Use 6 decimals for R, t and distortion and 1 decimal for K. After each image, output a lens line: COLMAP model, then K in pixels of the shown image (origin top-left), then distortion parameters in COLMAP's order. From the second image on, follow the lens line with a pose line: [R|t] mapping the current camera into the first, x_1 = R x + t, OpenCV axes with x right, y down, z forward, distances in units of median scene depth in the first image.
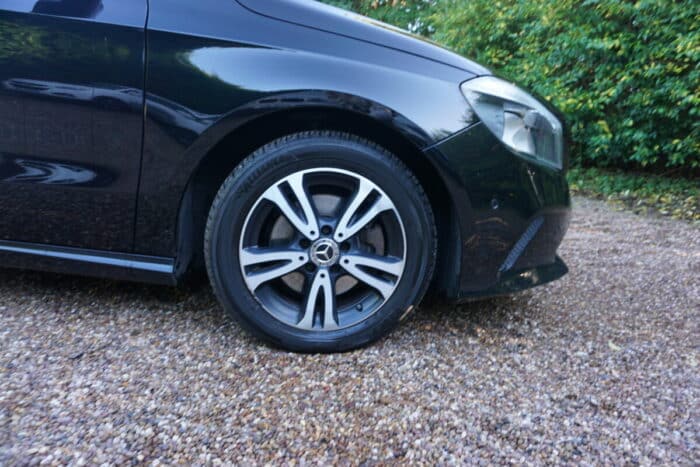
lens RADIAL K [[468.9, 0, 349.4], [0, 468.9, 228.9], [0, 0, 1]] dist [-0.051291, 0.040026]
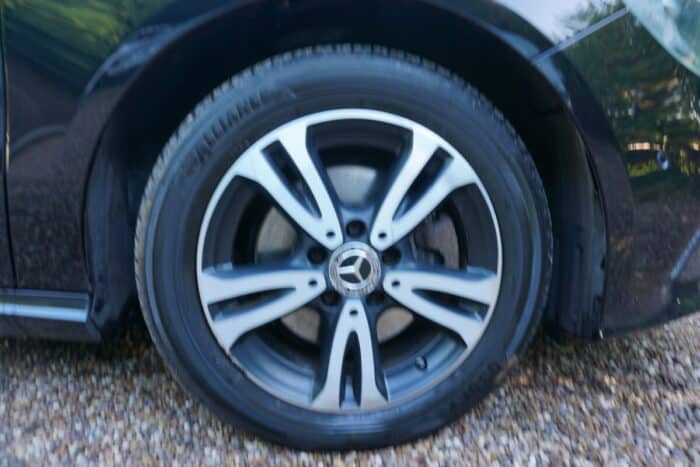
lens RADIAL K [[468.9, 0, 349.4], [0, 468.9, 228.9], [0, 0, 1]] dist [-0.051291, 0.040026]
pose [[0.997788, -0.060970, -0.026499, -0.040464], [0.060121, 0.997687, -0.031720, 0.019630], [0.028372, 0.030056, 0.999145, 0.440437]]
